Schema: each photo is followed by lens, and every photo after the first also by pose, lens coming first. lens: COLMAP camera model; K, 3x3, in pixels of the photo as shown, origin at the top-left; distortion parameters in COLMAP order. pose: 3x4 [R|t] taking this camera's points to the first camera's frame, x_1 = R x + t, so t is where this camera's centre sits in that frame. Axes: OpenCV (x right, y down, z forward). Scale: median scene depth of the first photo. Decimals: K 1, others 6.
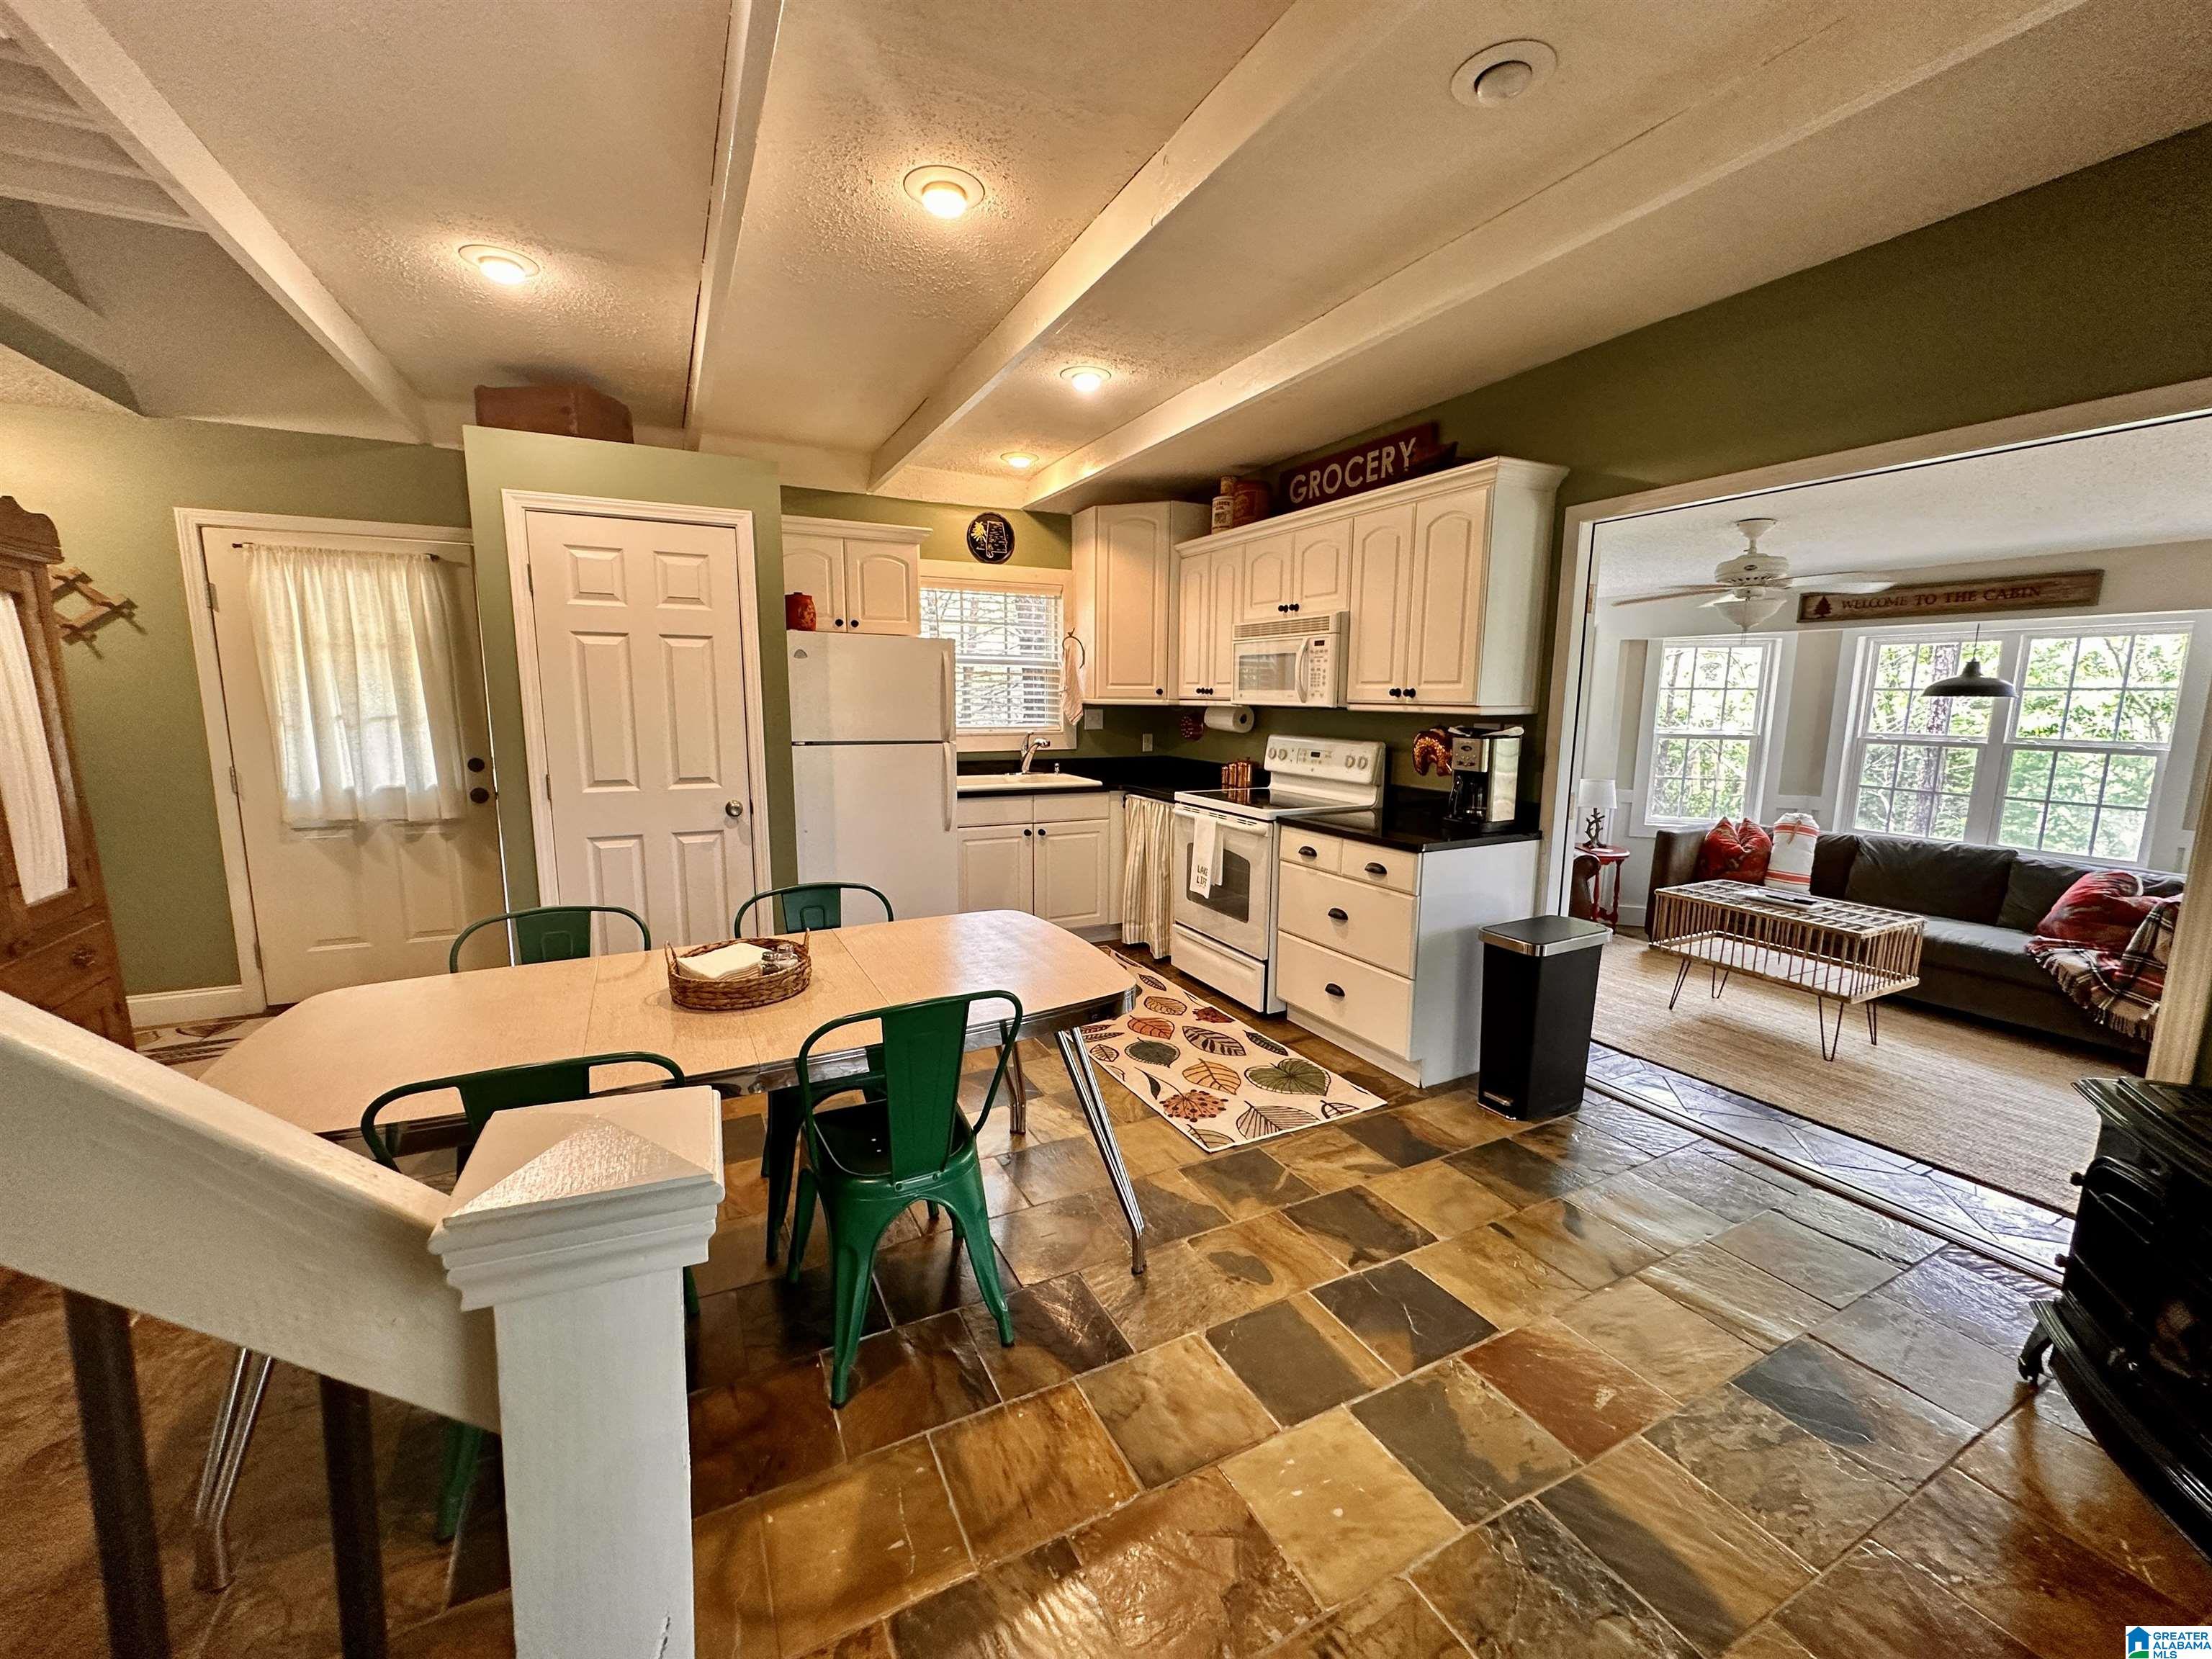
lens RADIAL K [[885.4, 0, 1102.4], [0, 885.4, 829.8], [0, 0, 1]] dist [0.001124, 0.000185]
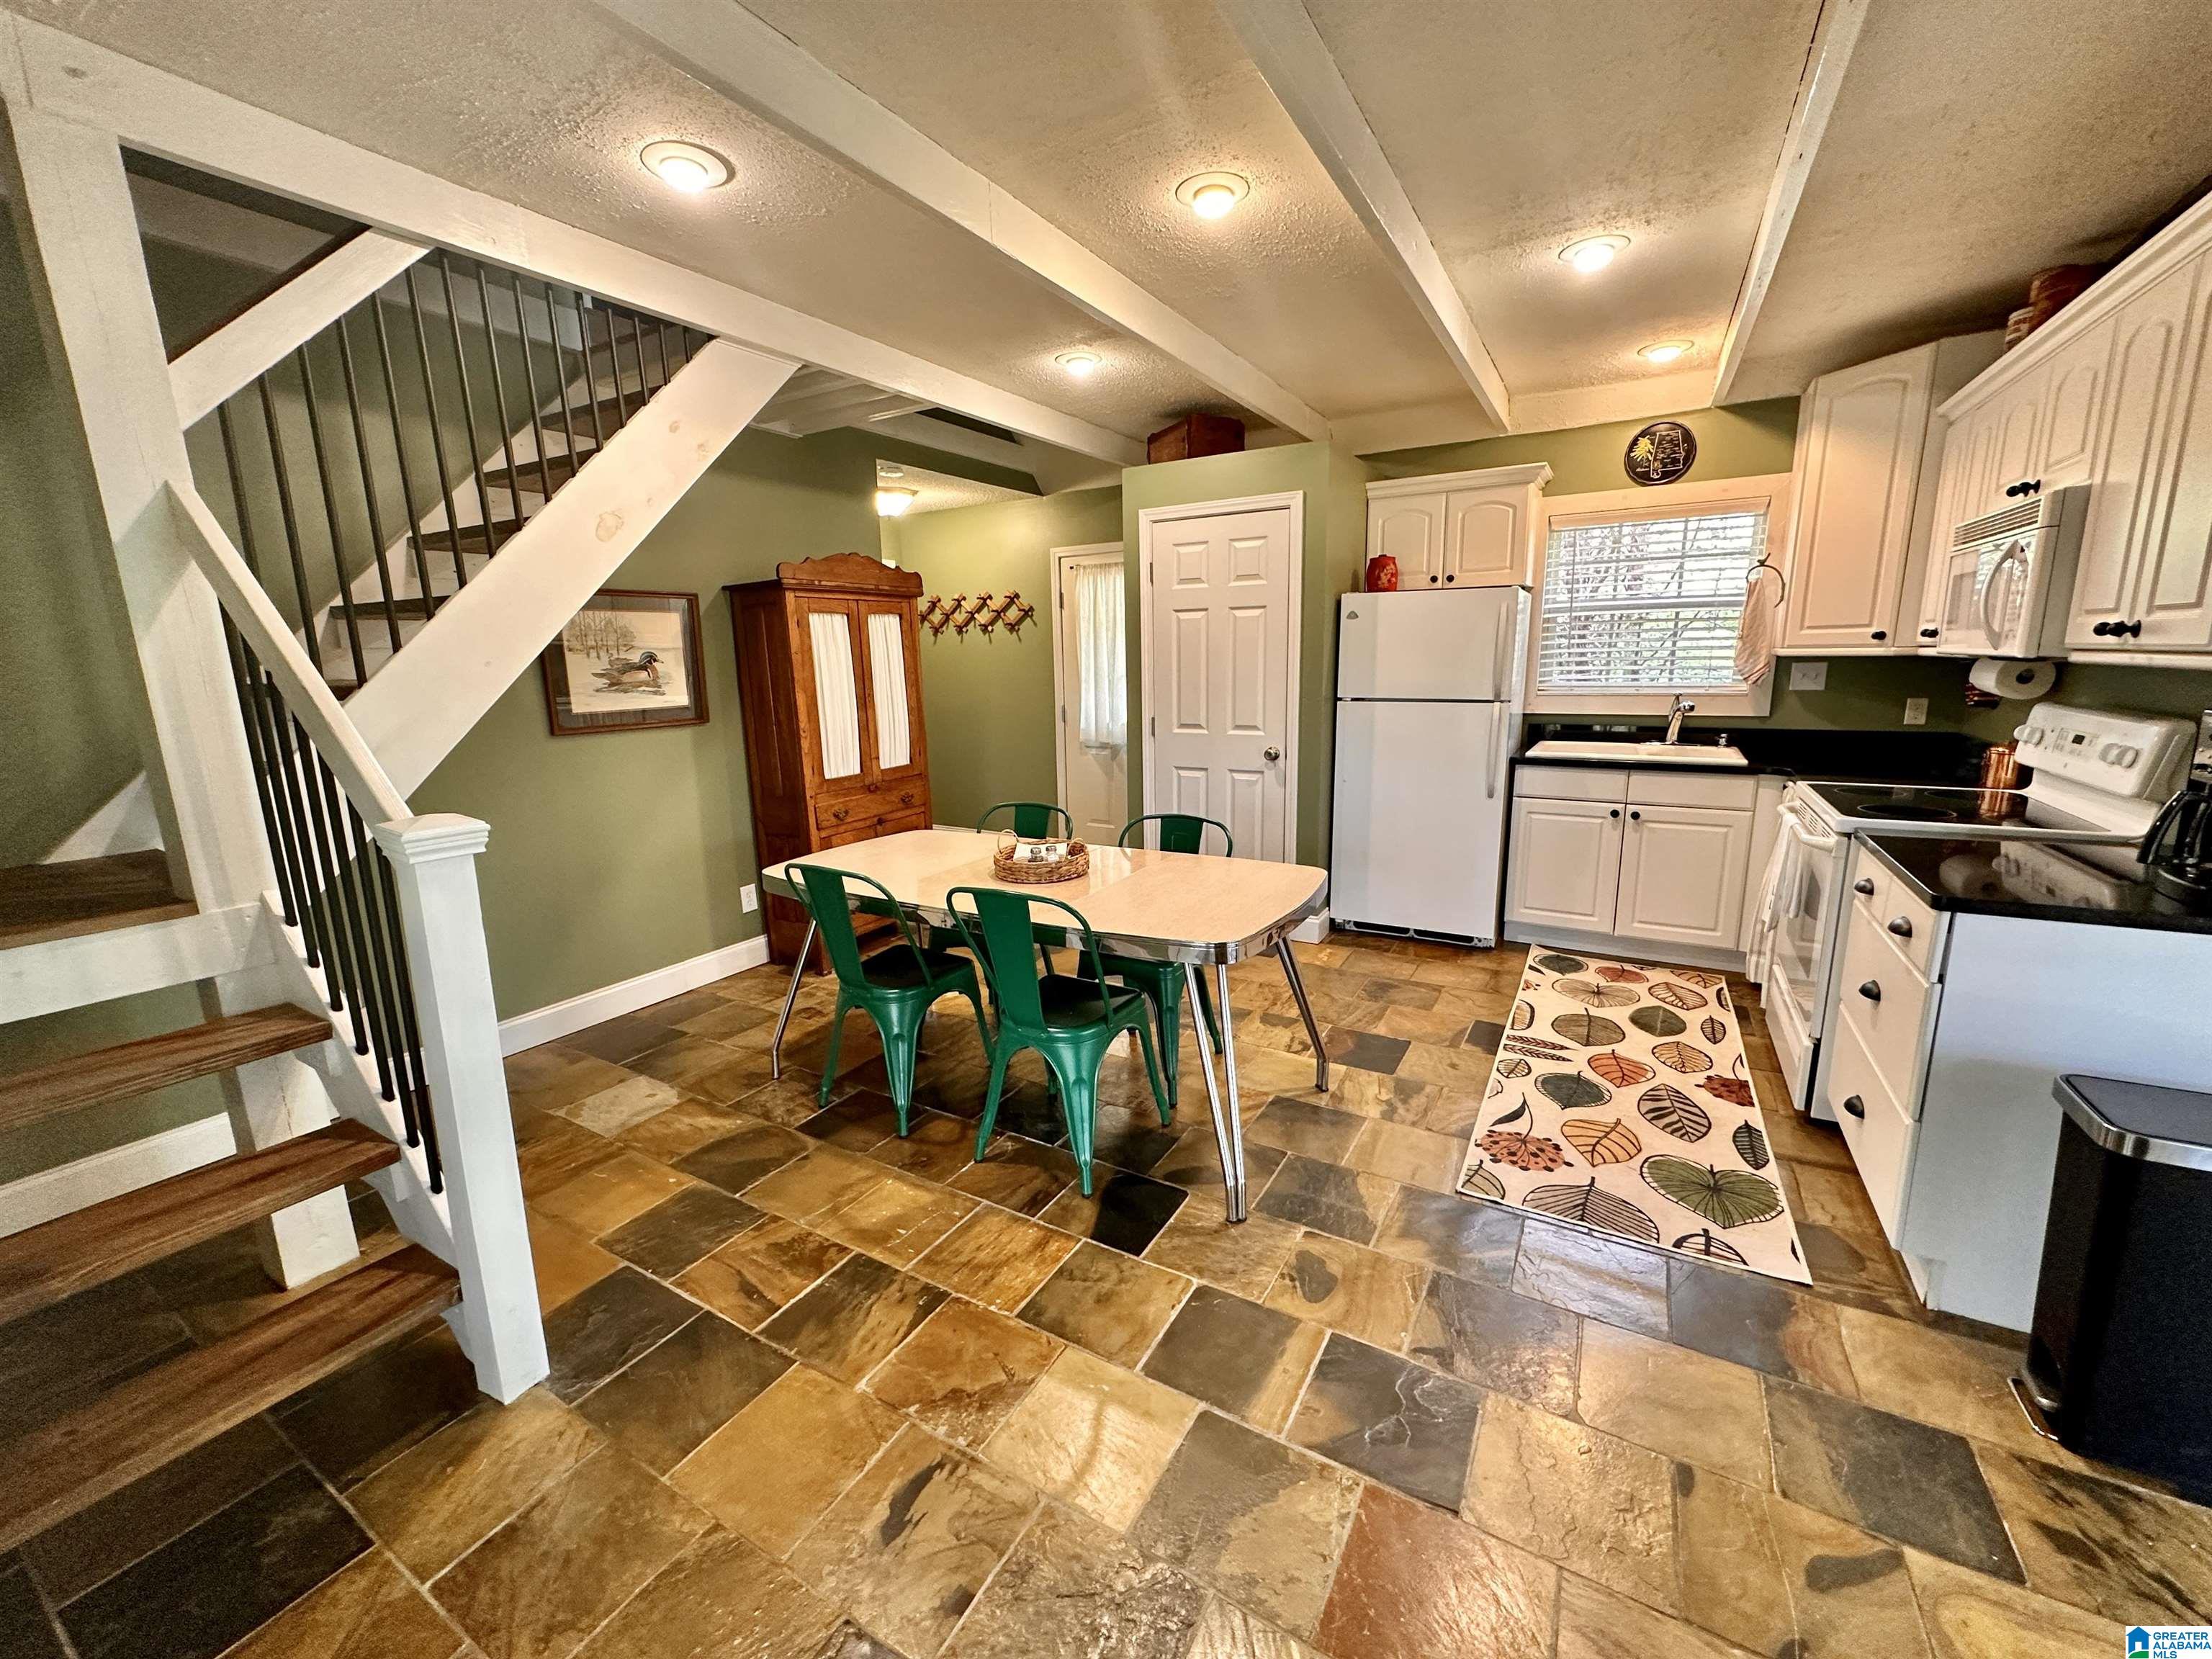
lens RADIAL K [[883.0, 0, 1103.4], [0, 883.0, 829.3], [0, 0, 1]] dist [-0.001064, 0.000625]
pose [[0.537023, 0.145241, -0.830970, 0.463752], [-0.103863, 0.988956, 0.105732, -0.026560], [0.837149, 0.029526, 0.546177, 0.188834]]
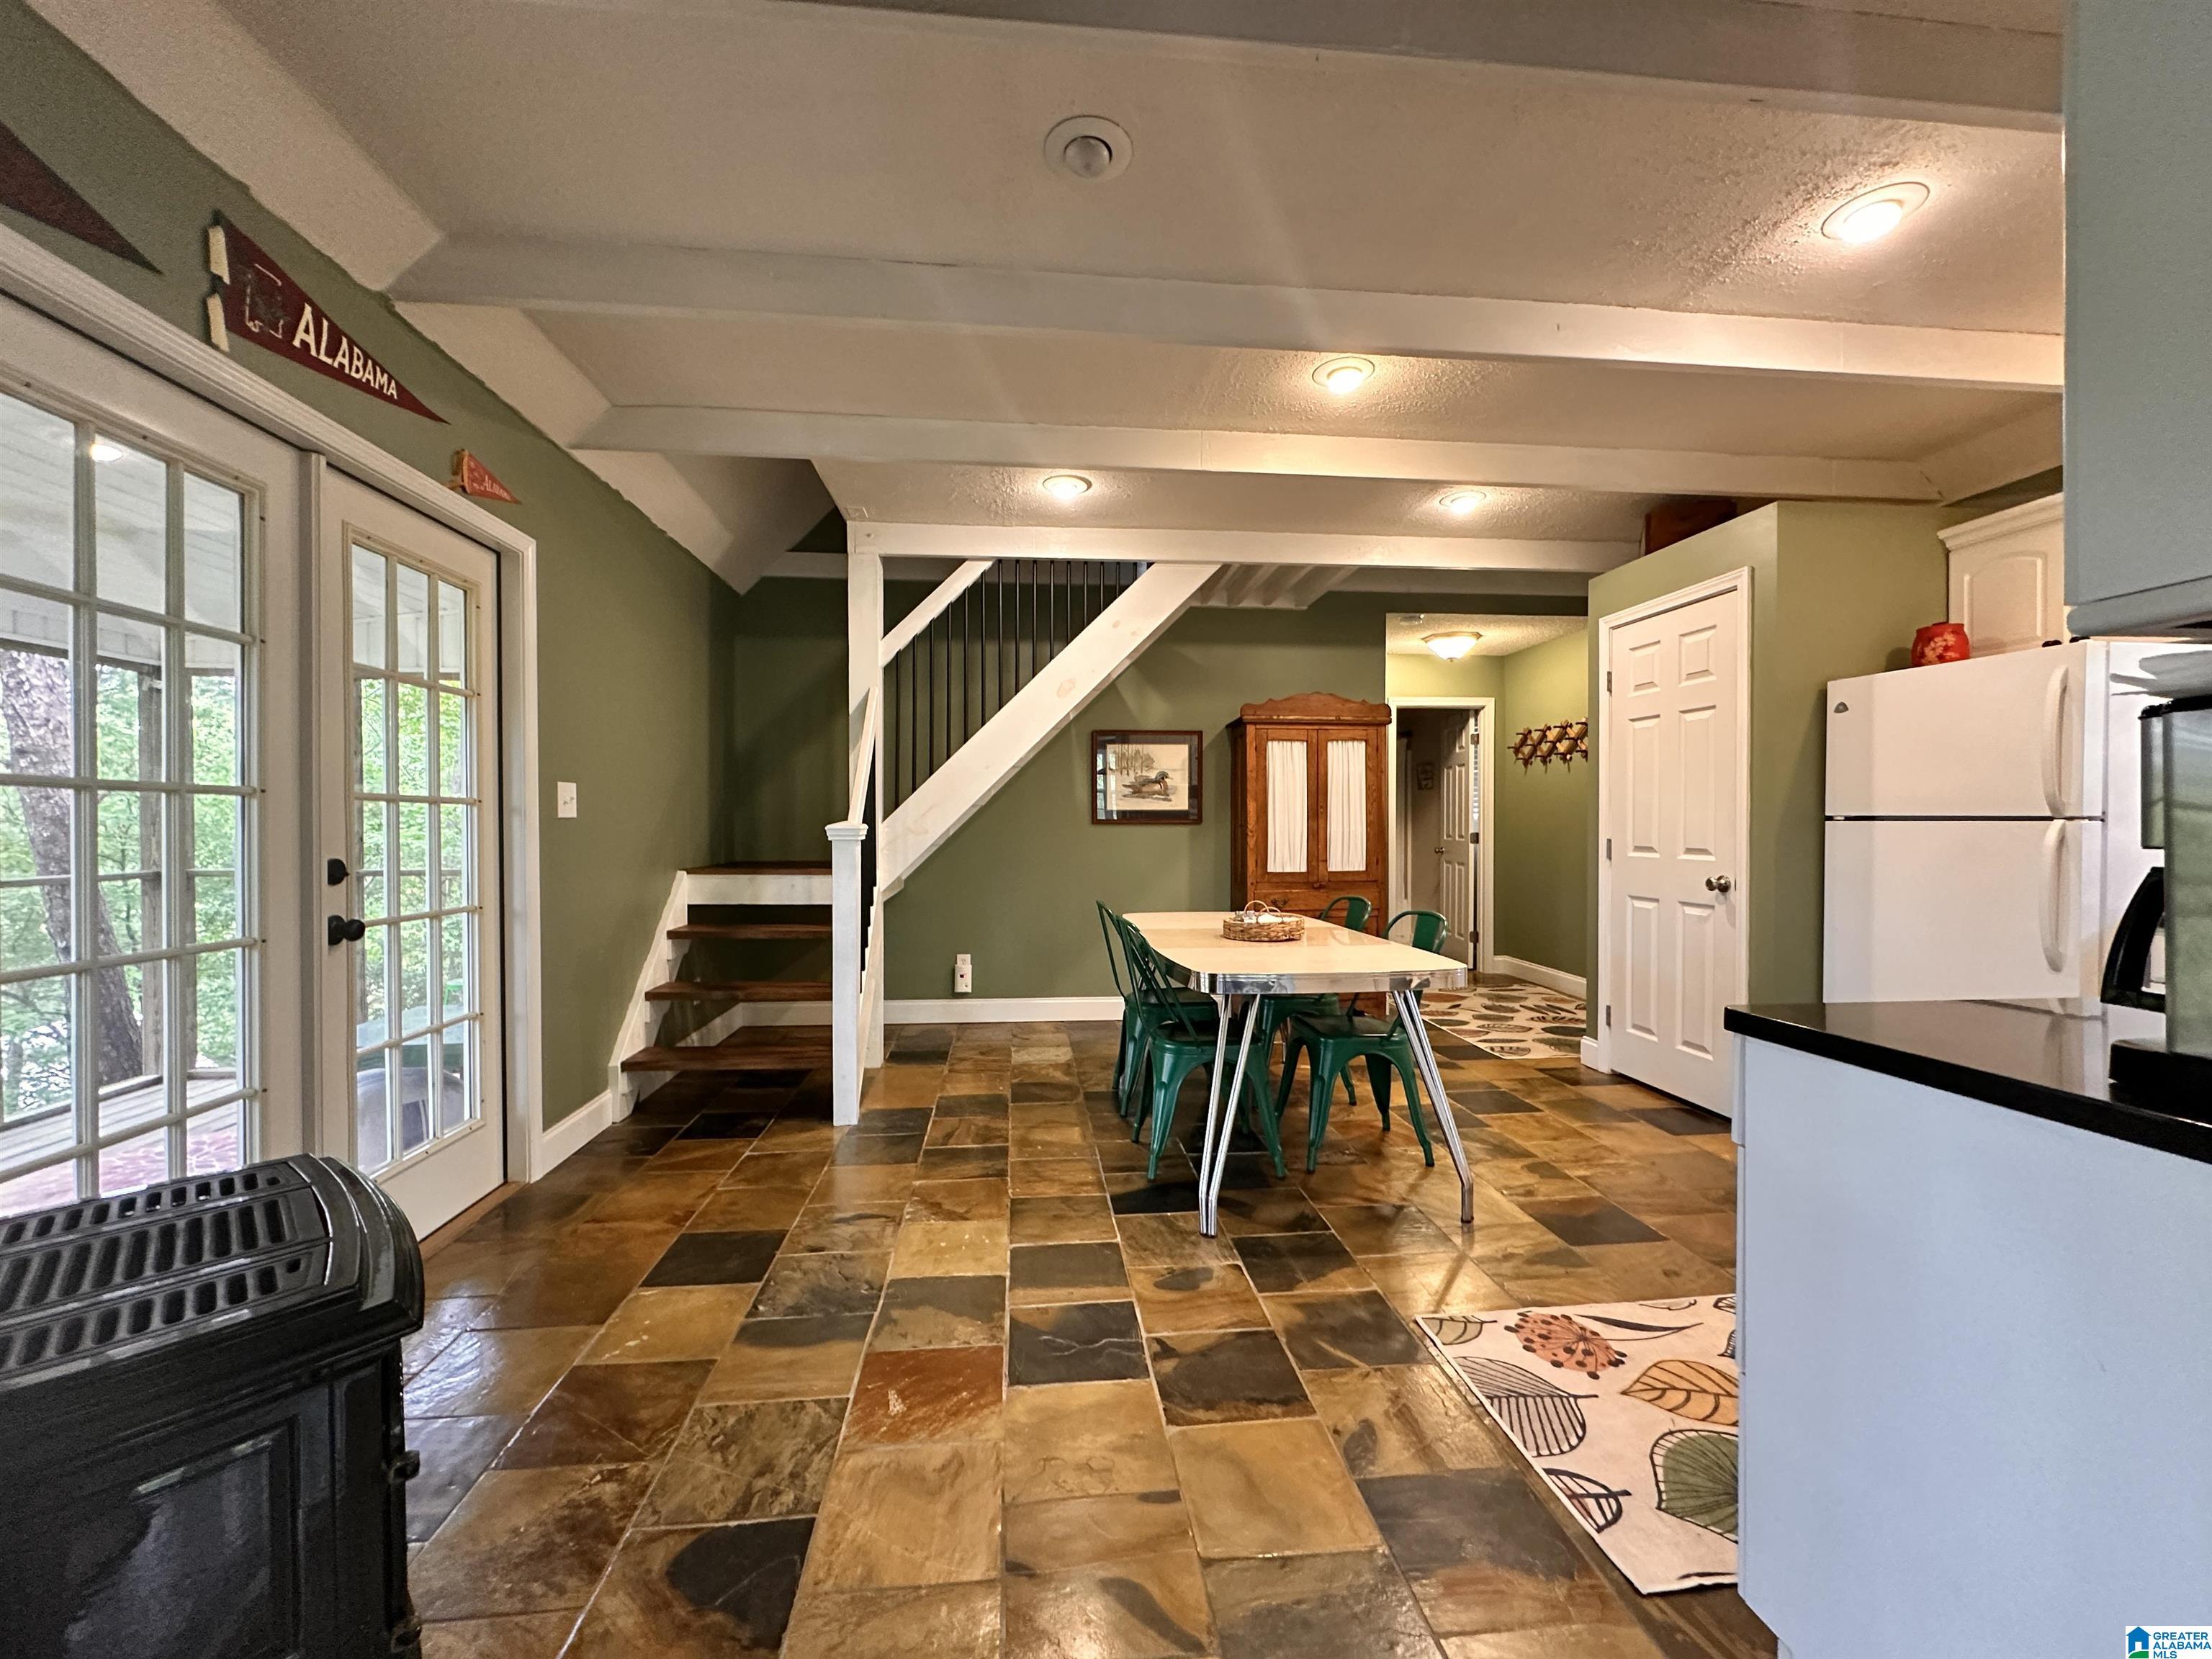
lens RADIAL K [[883.0, 0, 1103.4], [0, 883.0, 829.3], [0, 0, 1]] dist [-0.001064, 0.000625]
pose [[-0.359809, -0.002864, -0.933022, 0.715861], [-0.146868, 0.987703, 0.053607, -0.036365], [0.921394, 0.156319, -0.355805, 0.749555]]
